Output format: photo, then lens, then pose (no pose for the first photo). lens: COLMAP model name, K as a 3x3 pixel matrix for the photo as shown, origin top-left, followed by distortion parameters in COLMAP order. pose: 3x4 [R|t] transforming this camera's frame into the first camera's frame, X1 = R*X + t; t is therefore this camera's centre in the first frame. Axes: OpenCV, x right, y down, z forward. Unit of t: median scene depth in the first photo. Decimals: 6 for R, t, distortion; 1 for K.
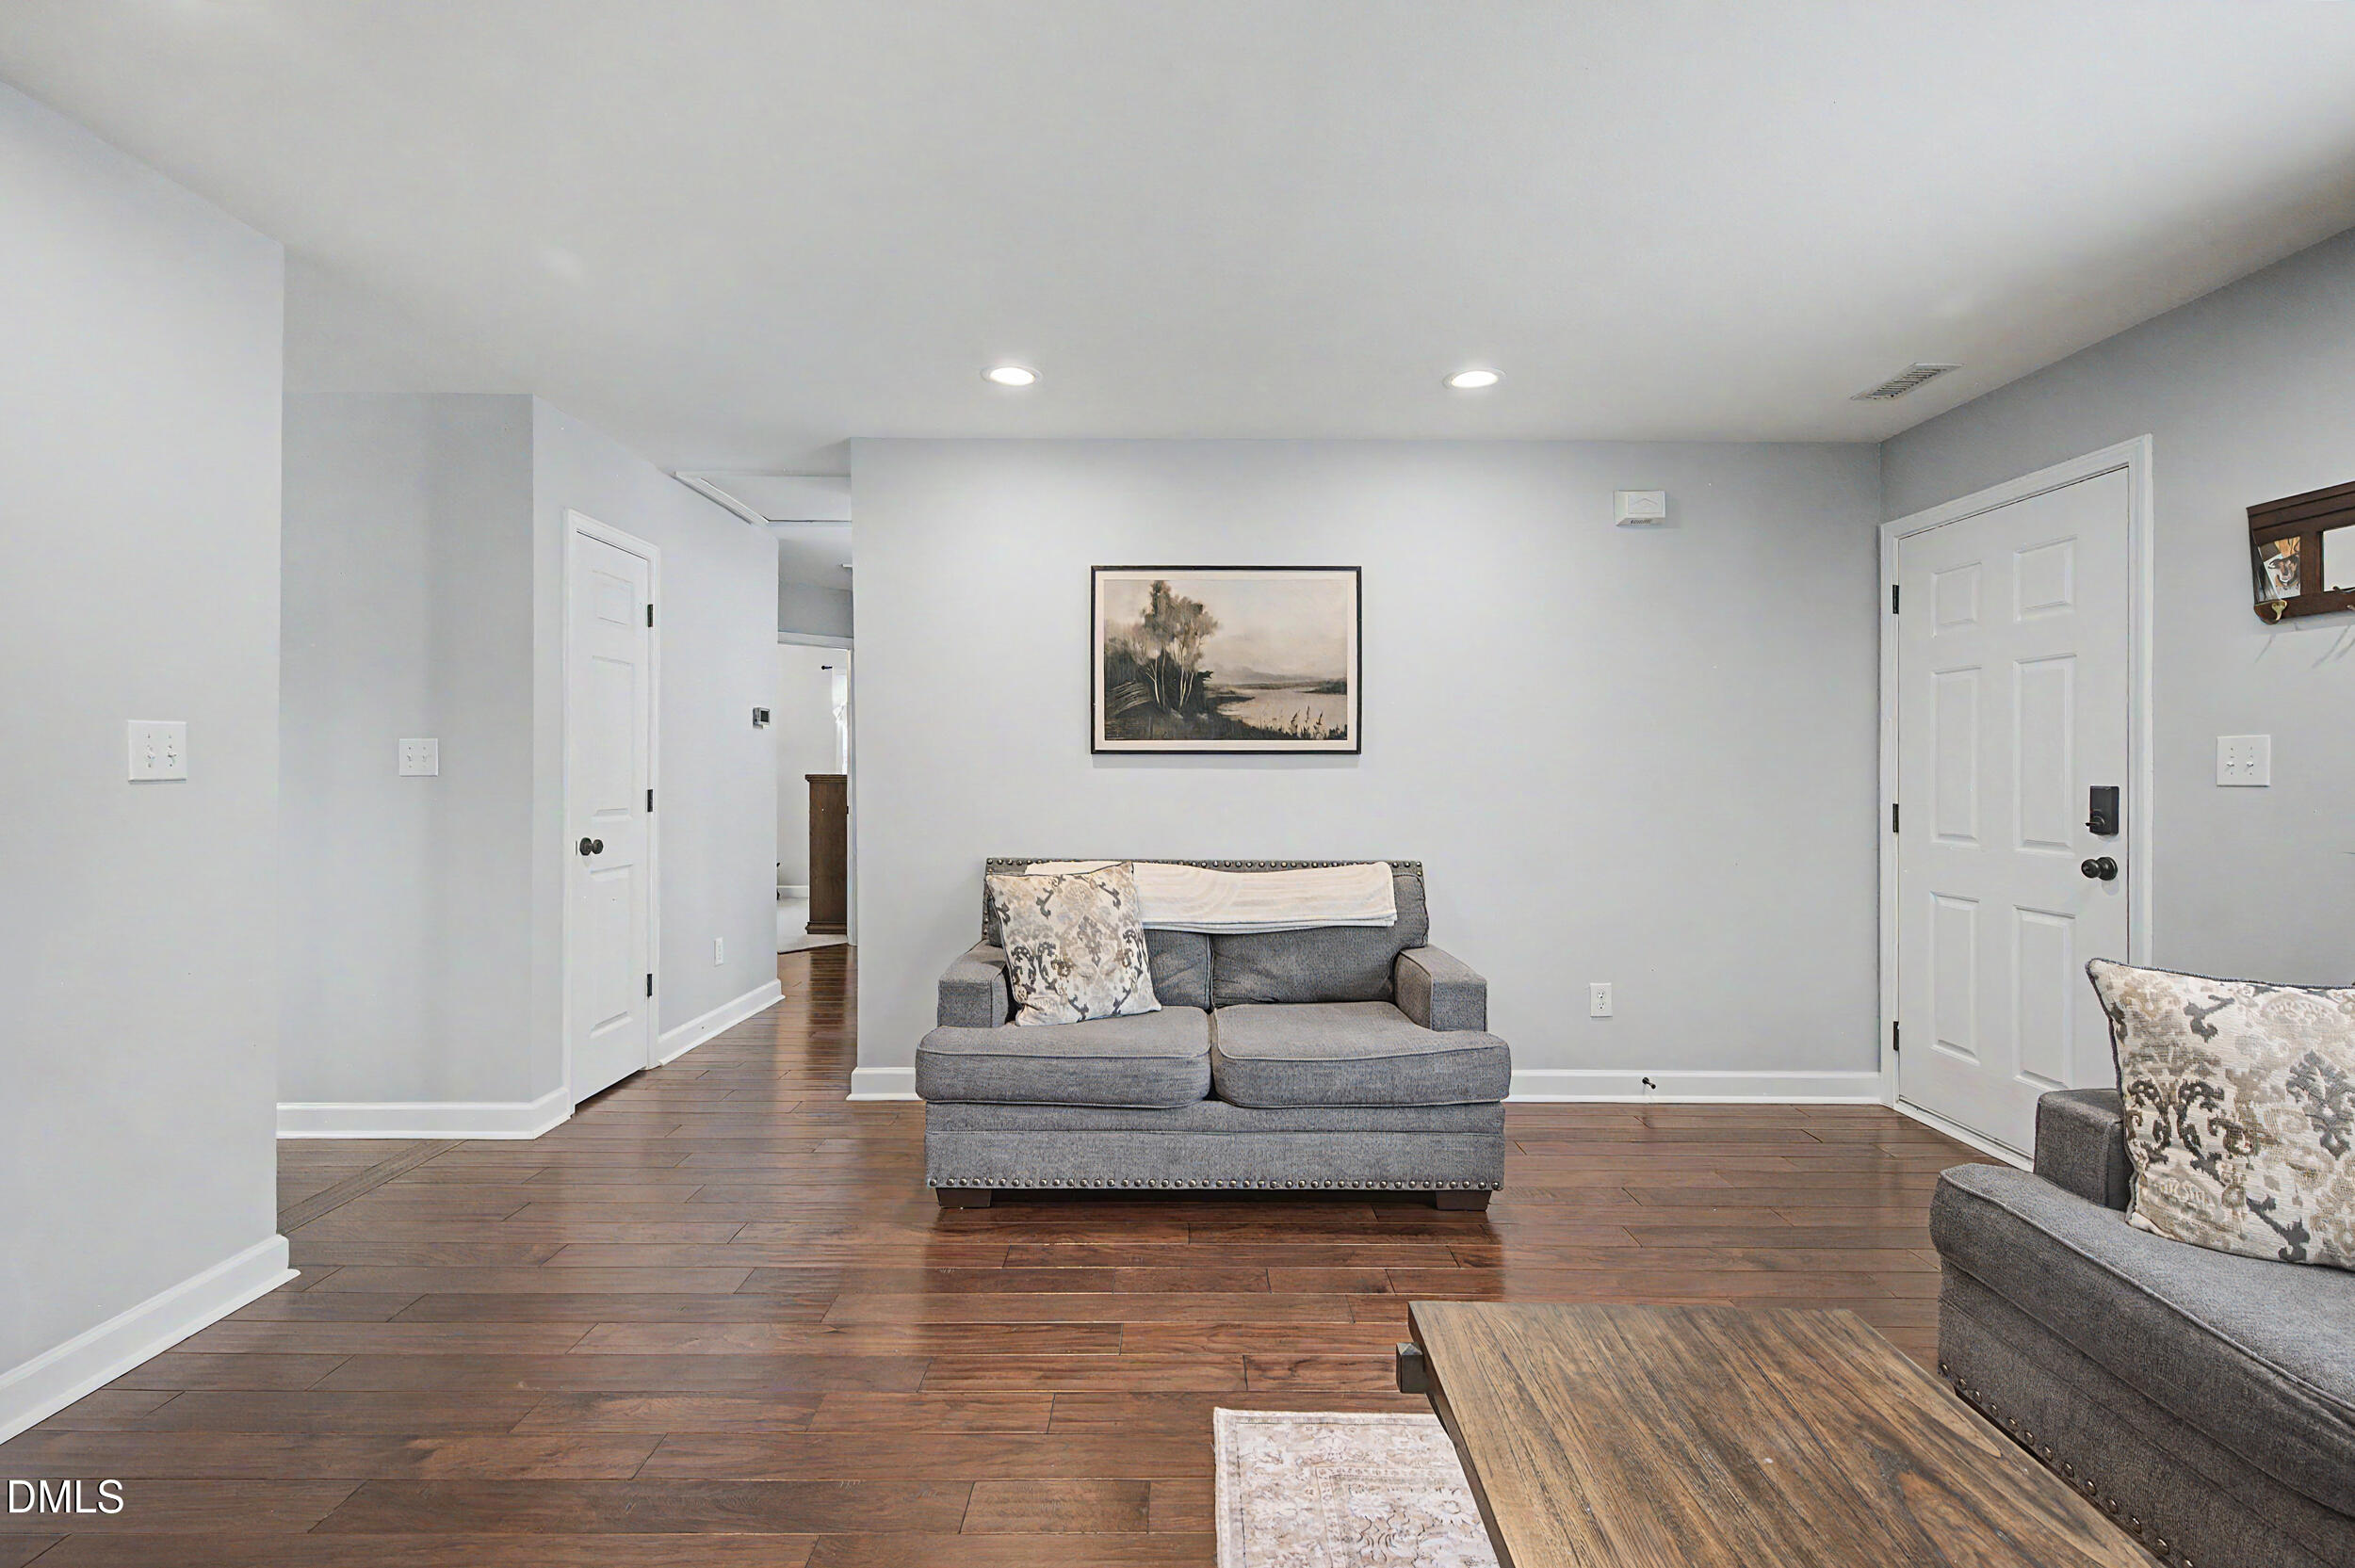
lens RADIAL K [[1040.8, 0, 1178.1], [0, 1040.8, 775.4], [0, 0, 1]] dist [-0.000137, 0.001277]
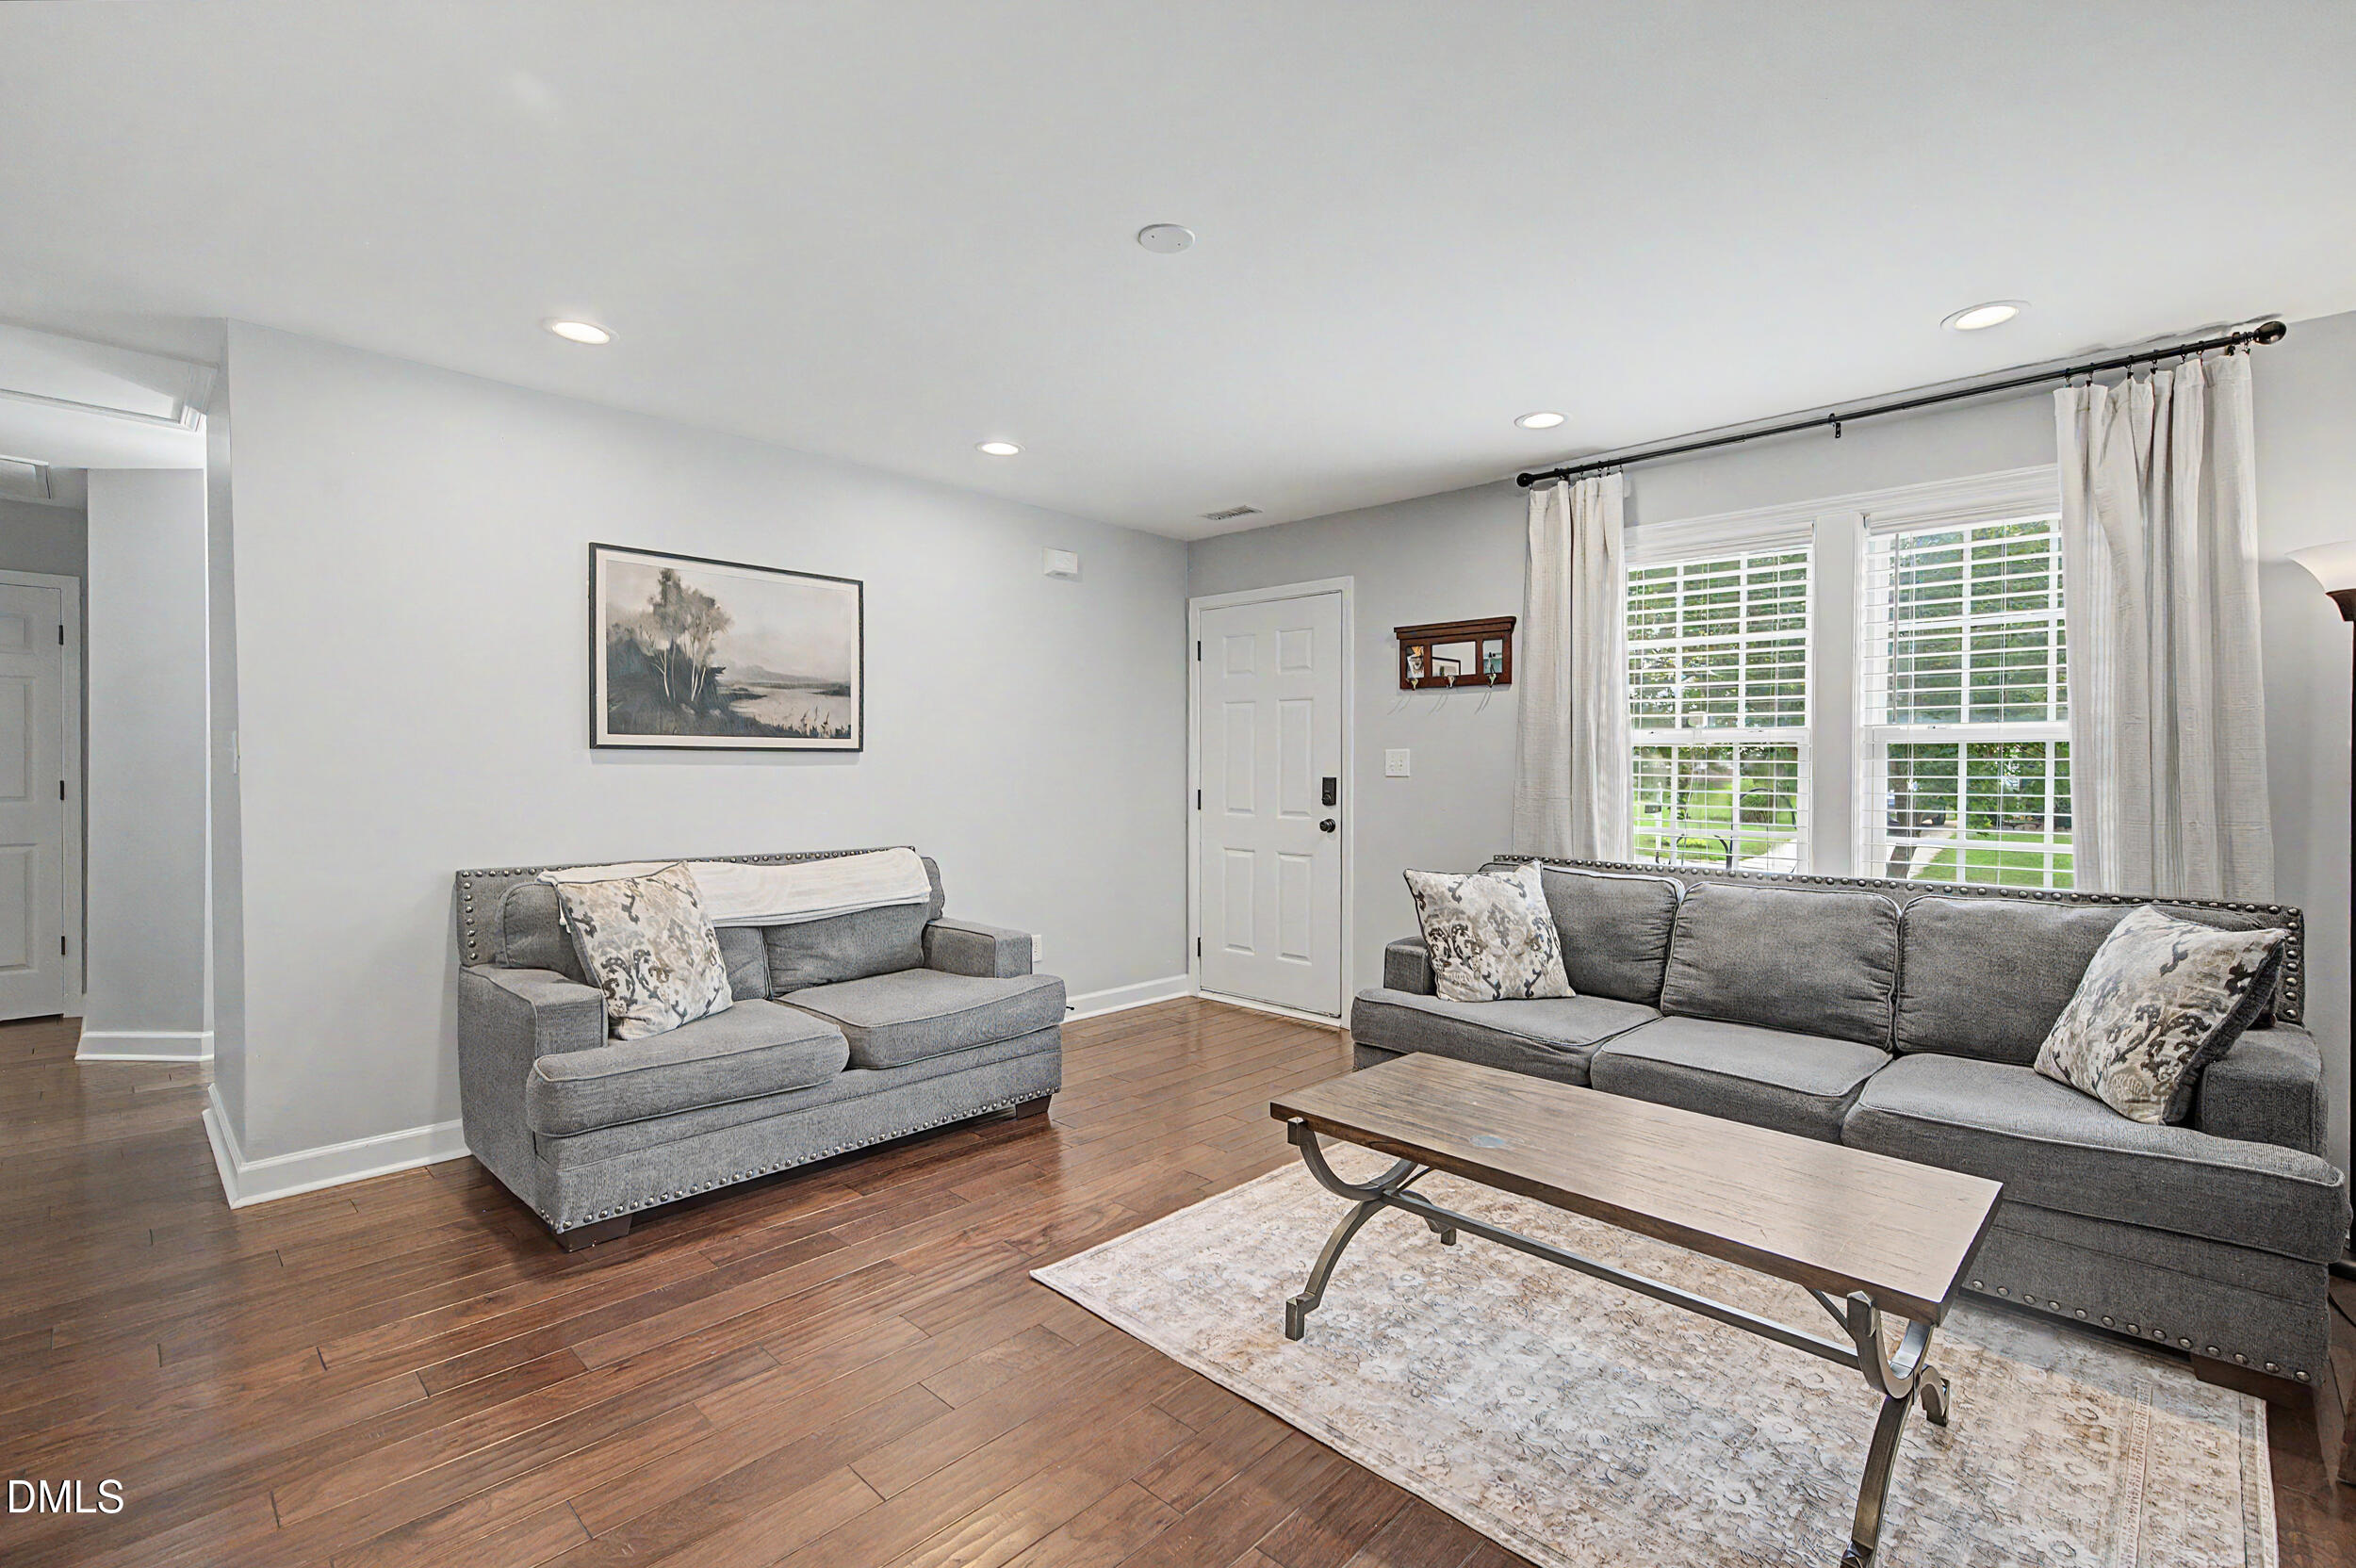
lens RADIAL K [[1041.4, 0, 1177.7], [0, 1041.4, 775.5], [0, 0, 1]] dist [-0.000137, 0.001277]
pose [[0.695272, -0.004914, 0.718730, -0.493563], [0.000353, 0.999979, 0.006496, -0.003588], [-0.718747, -0.004263, 0.695259, -0.005910]]
